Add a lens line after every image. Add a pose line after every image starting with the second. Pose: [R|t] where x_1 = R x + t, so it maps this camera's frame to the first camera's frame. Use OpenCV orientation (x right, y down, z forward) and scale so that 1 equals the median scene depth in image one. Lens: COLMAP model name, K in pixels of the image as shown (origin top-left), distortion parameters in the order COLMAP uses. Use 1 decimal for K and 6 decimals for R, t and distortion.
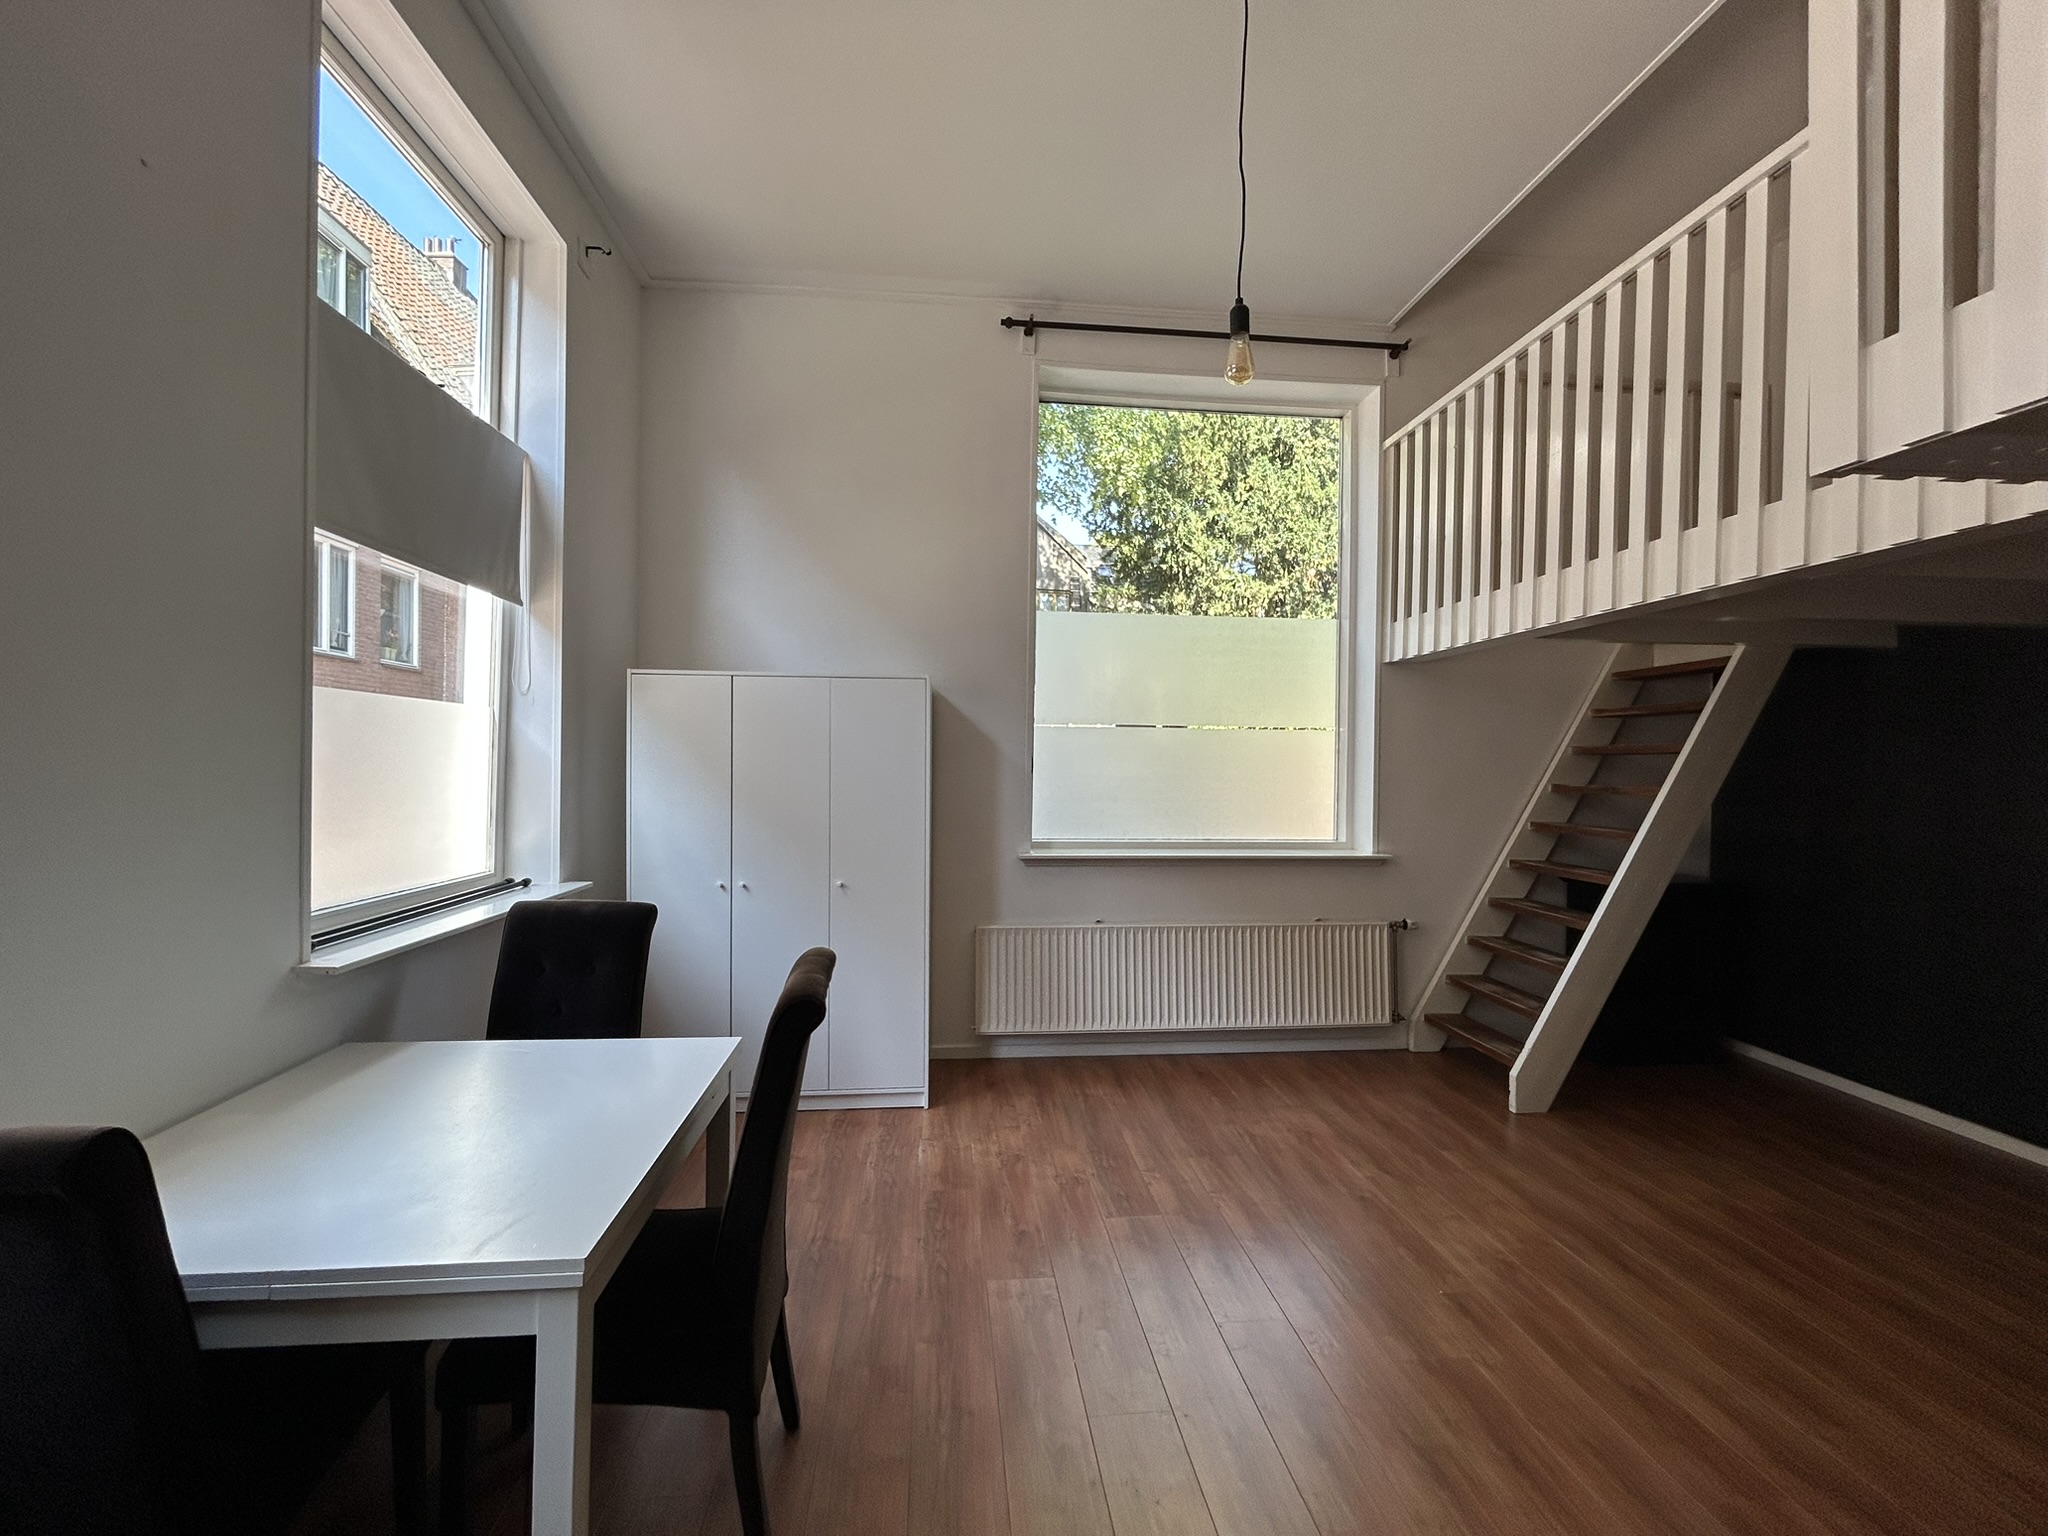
lens RADIAL K [[826.8, 0, 1017.9], [0, 826.8, 766.2], [0, 0, 1]] dist [0.000397, 0.000070]
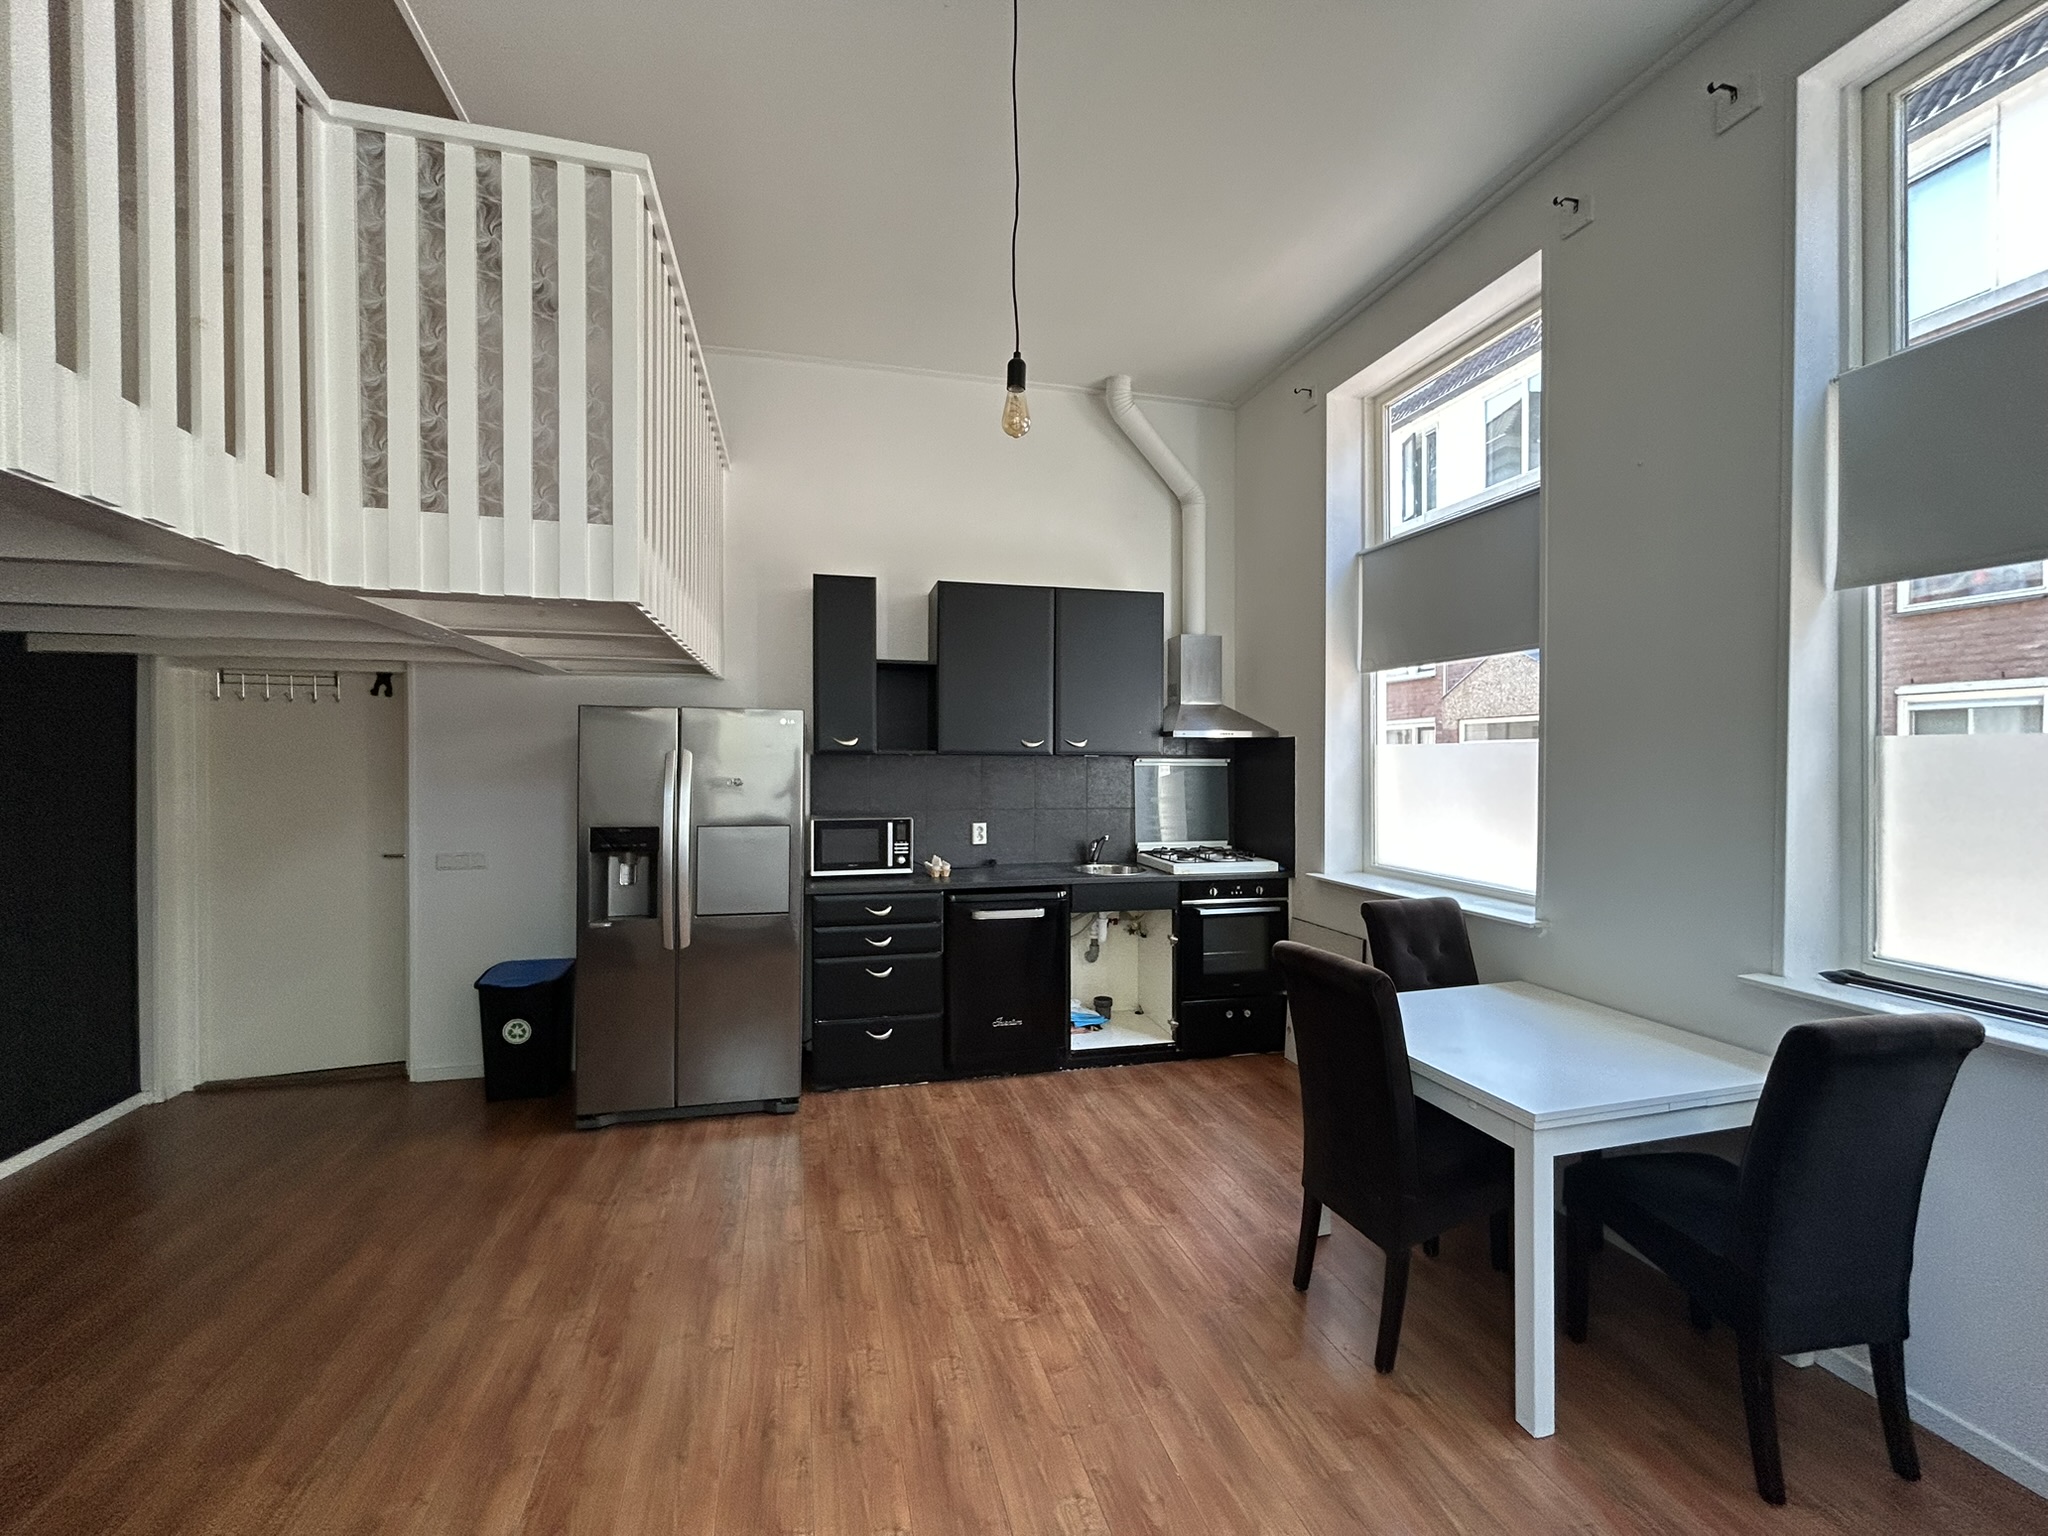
lens RADIAL K [[826.8, 0, 1017.9], [0, 826.8, 766.2], [0, 0, 1]] dist [0.000397, 0.000070]
pose [[-0.986212, -0.007637, -0.165309, 0.232706], [-0.009230, 0.999918, 0.008872, -0.037075], [0.165228, 0.010275, -0.986202, 1.090599]]
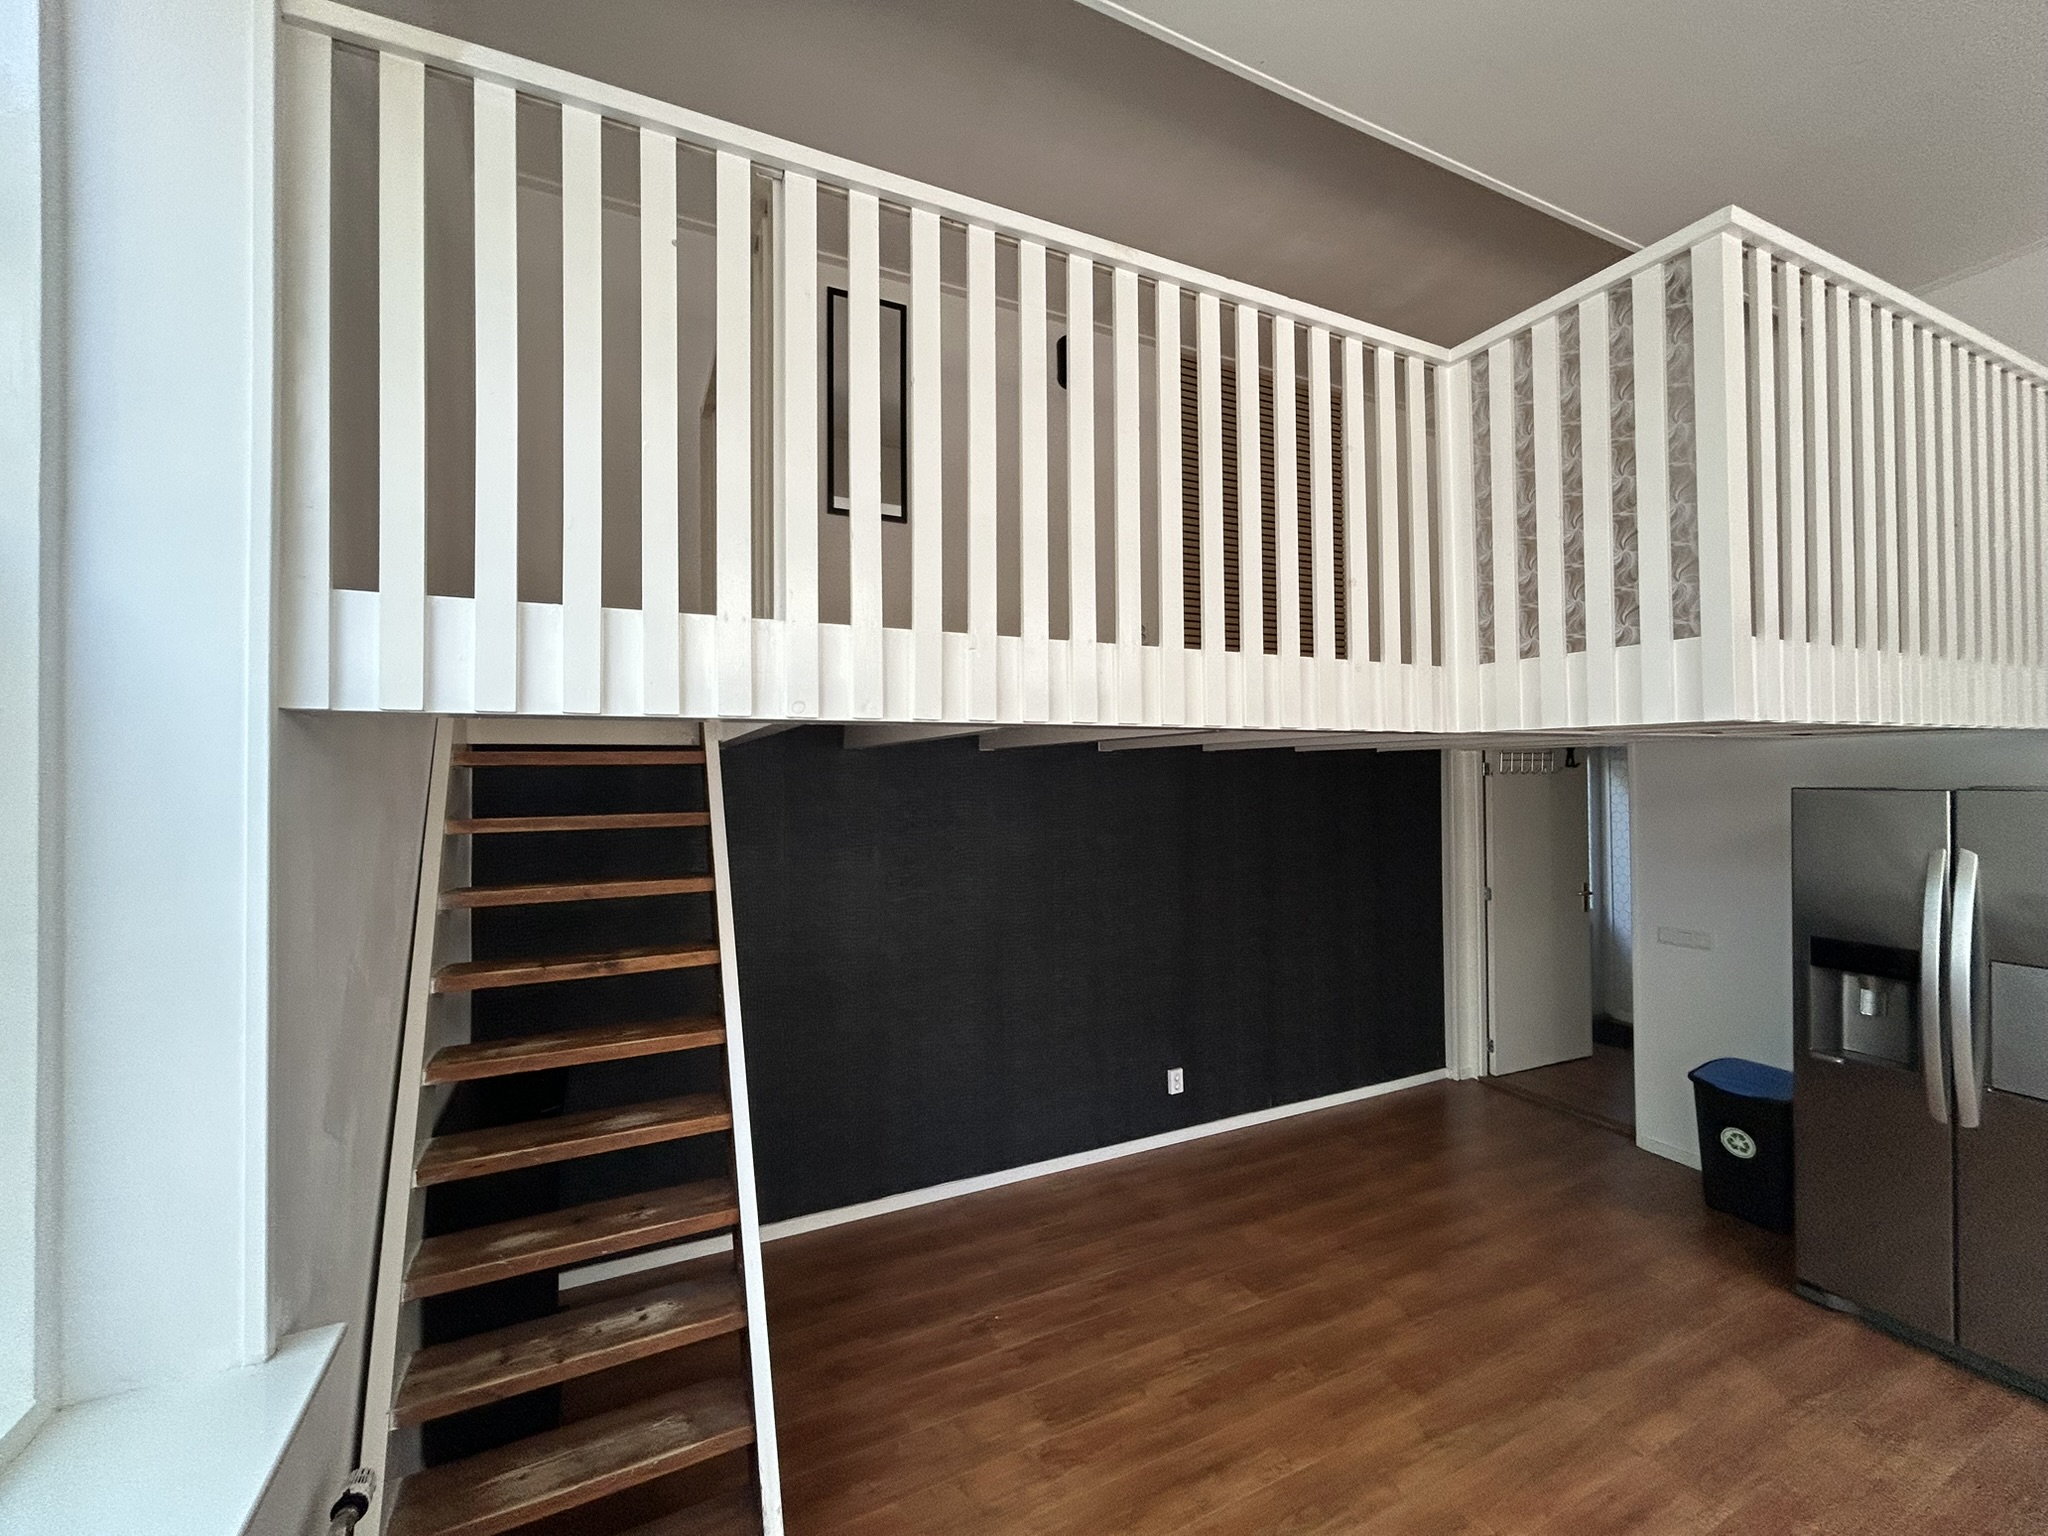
lens RADIAL K [[826.8, 0, 1017.9], [0, 826.8, 766.2], [0, 0, 1]] dist [0.000397, 0.000070]
pose [[-0.351124, 0.007341, 0.936300, 0.075556], [0.007623, 0.999959, -0.004981, -0.122086], [-0.936298, 0.005388, -0.351165, 1.052216]]
